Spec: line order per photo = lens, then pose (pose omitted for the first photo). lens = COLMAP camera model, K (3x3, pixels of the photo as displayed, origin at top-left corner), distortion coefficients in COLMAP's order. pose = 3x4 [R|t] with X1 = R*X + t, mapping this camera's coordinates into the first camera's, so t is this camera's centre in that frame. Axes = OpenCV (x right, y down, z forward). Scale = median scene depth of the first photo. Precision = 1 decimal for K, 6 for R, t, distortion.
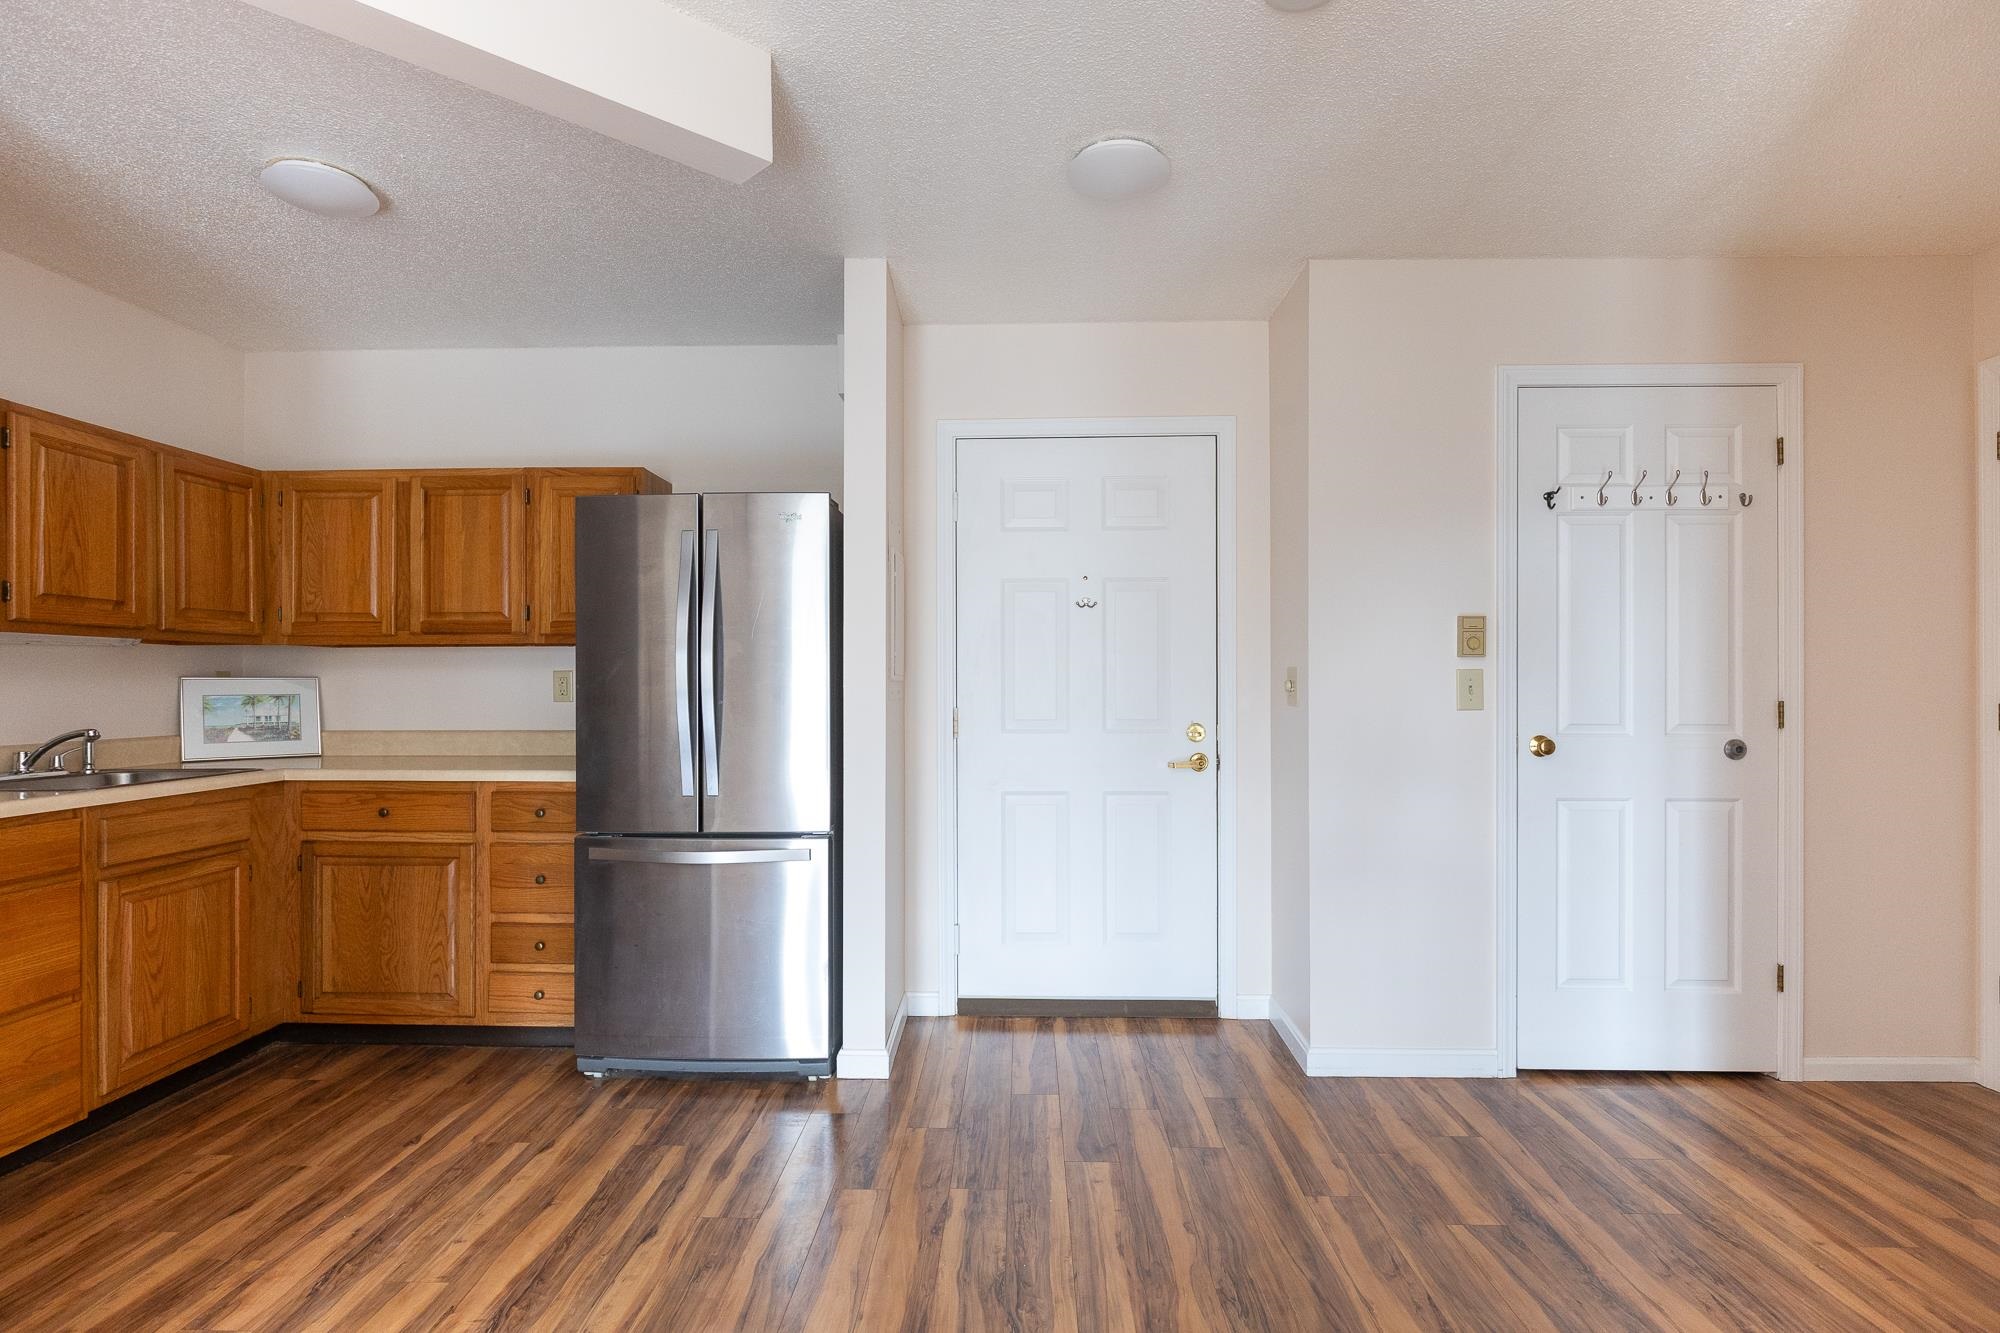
lens RADIAL K [[1008.4, 0, 994.6], [0, 1008.4, 680.8], [0, 0, 1]] dist [-0.001891, 0.000511]
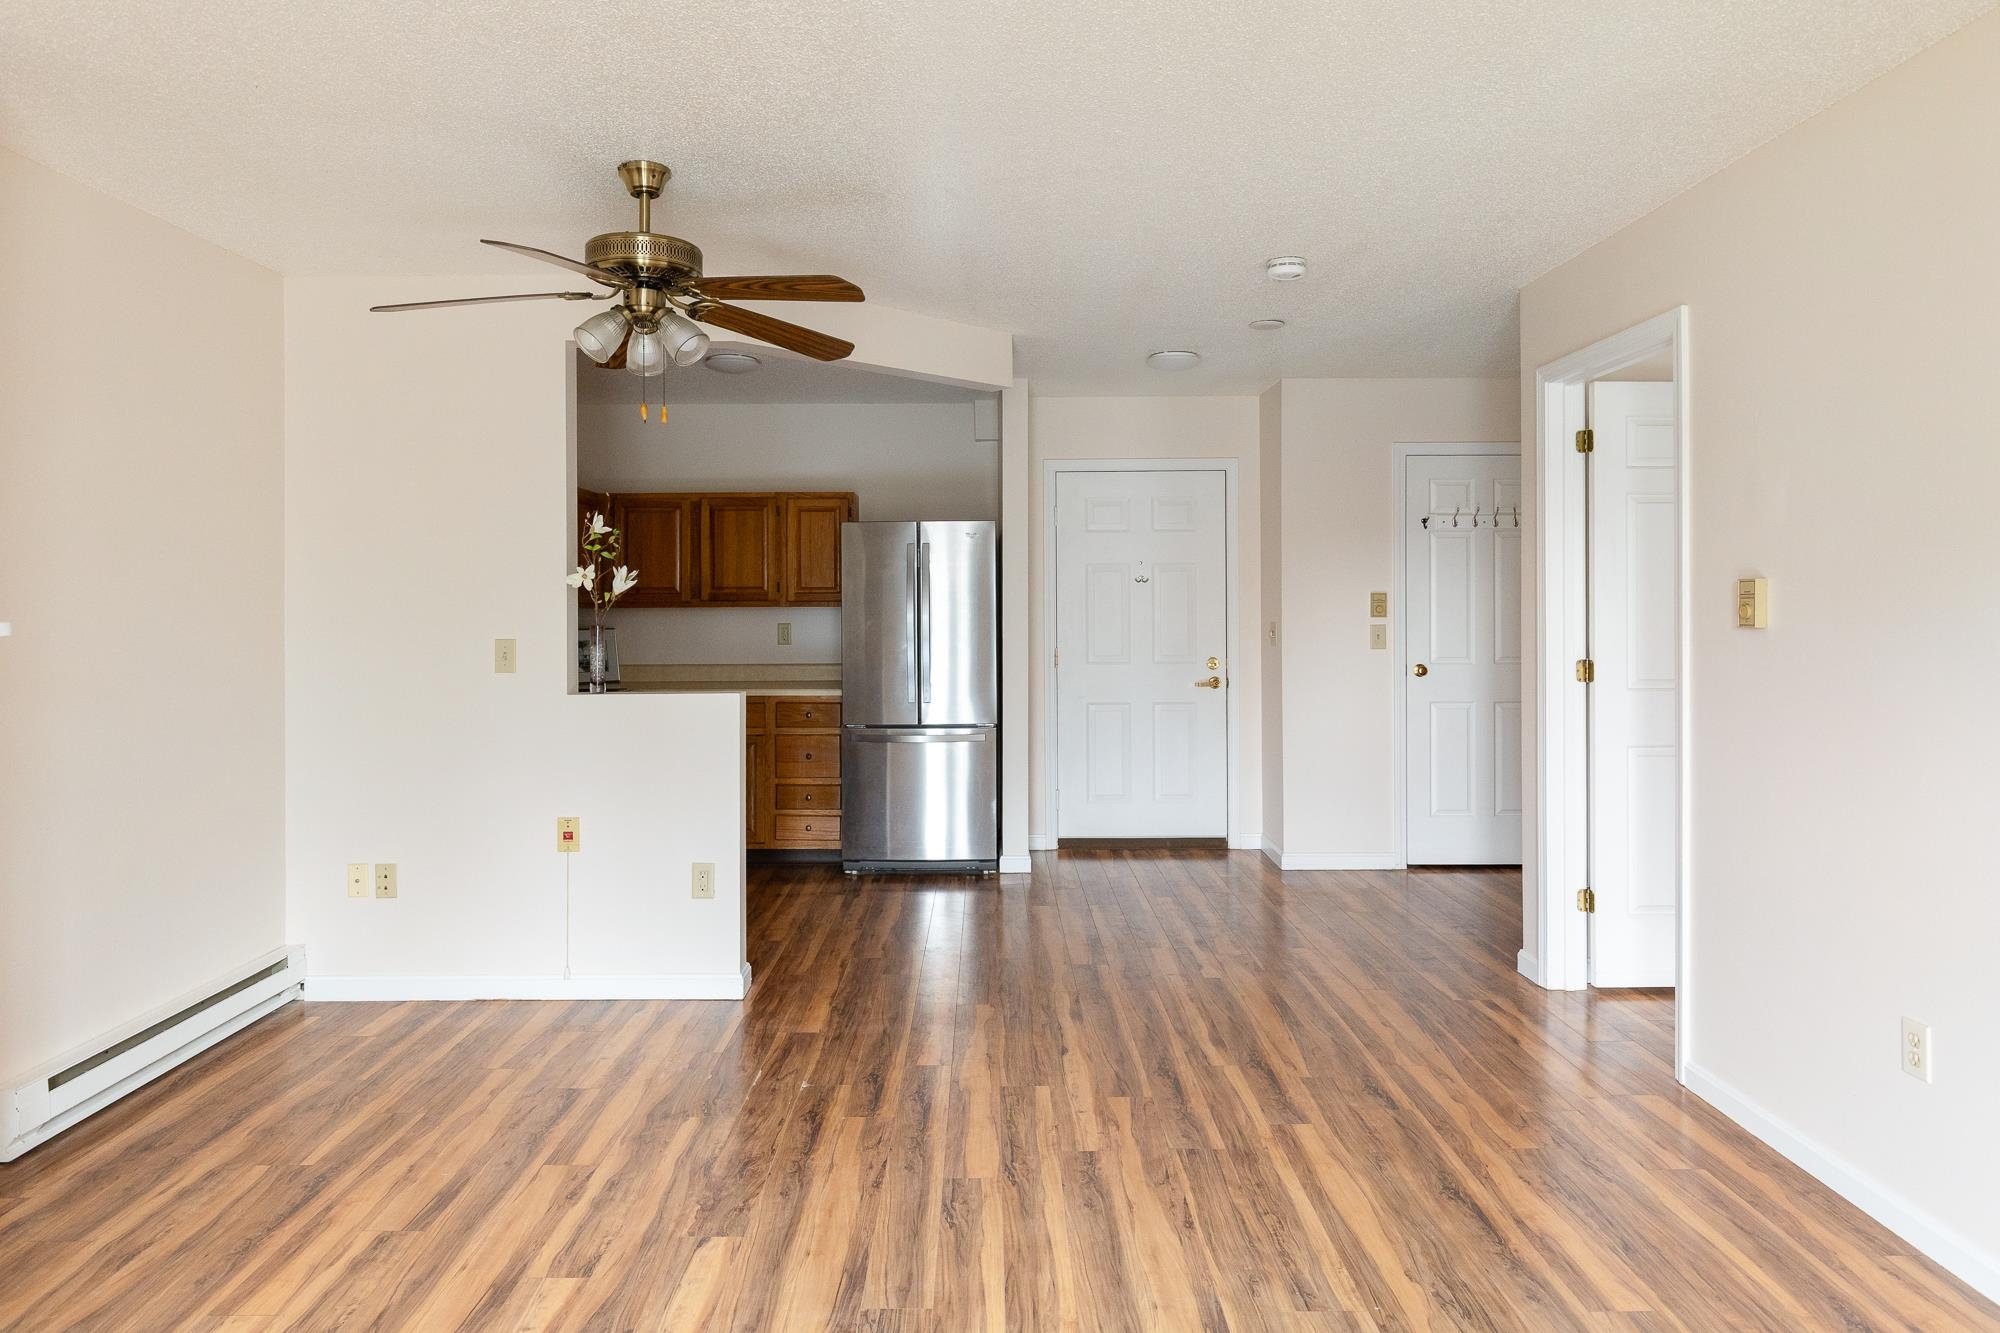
lens RADIAL K [[1227.3, 0, 984.9], [0, 1227.3, 595.9], [0, 0, 1]] dist [0.001699, -0.001204]
pose [[0.999588, -0.003405, 0.028510, -0.237329], [0.003582, 0.999975, -0.006146, -0.048715], [-0.028488, 0.006246, 0.999575, -1.018758]]
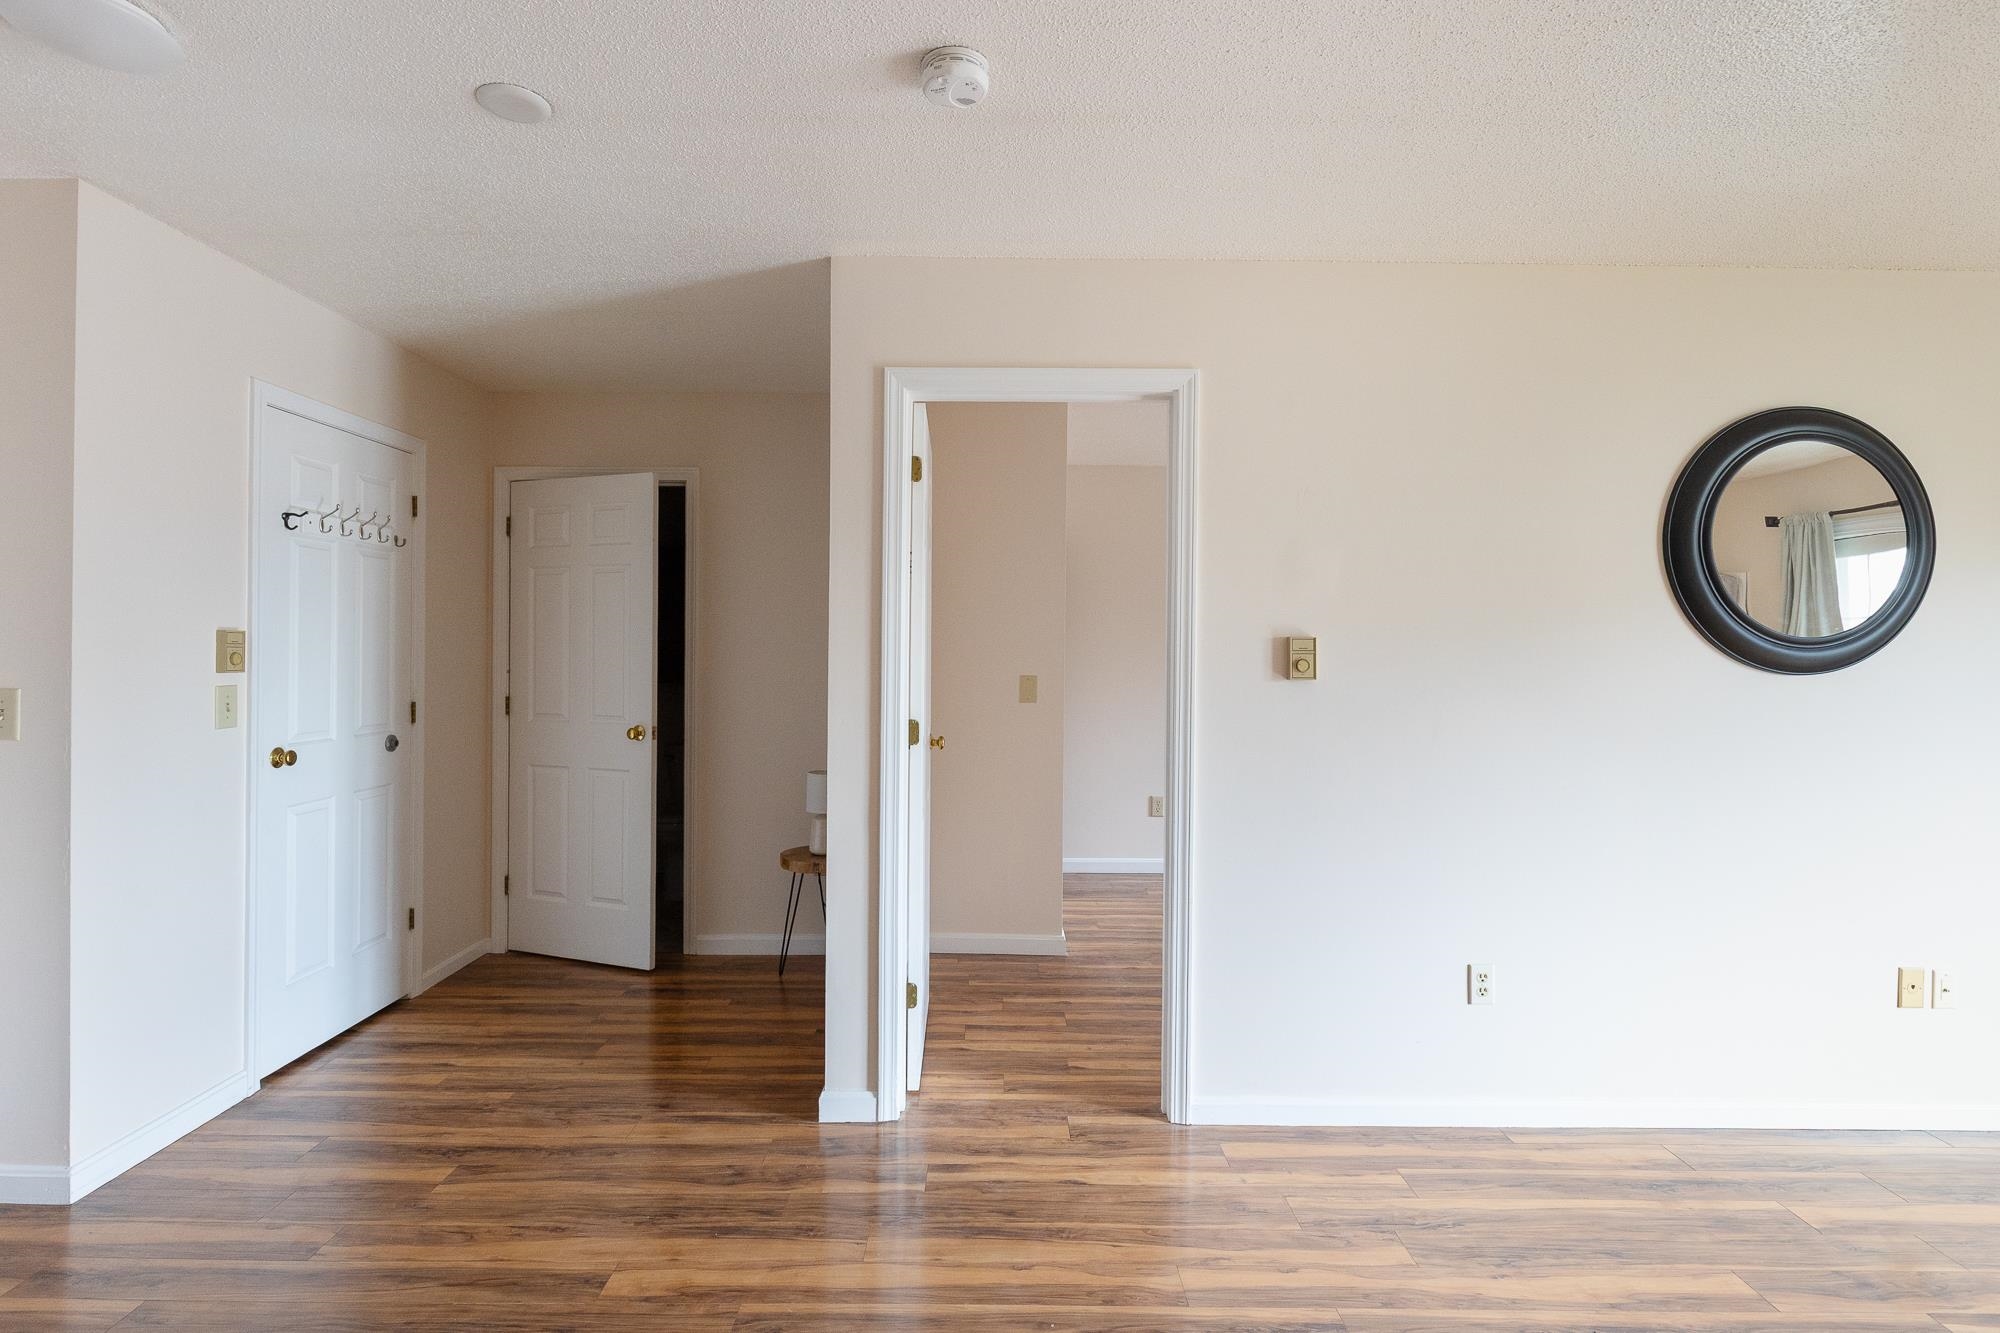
lens RADIAL K [[993.3, 0, 996.4], [0, 993.3, 644.8], [0, 0, 1]] dist [-0.001933, -0.000126]
pose [[-0.035247, 0.005357, 0.999364, -0.501570], [-0.009744, 0.999936, -0.005704, -0.052189], [-0.999331, -0.009939, -0.035192, 0.303317]]
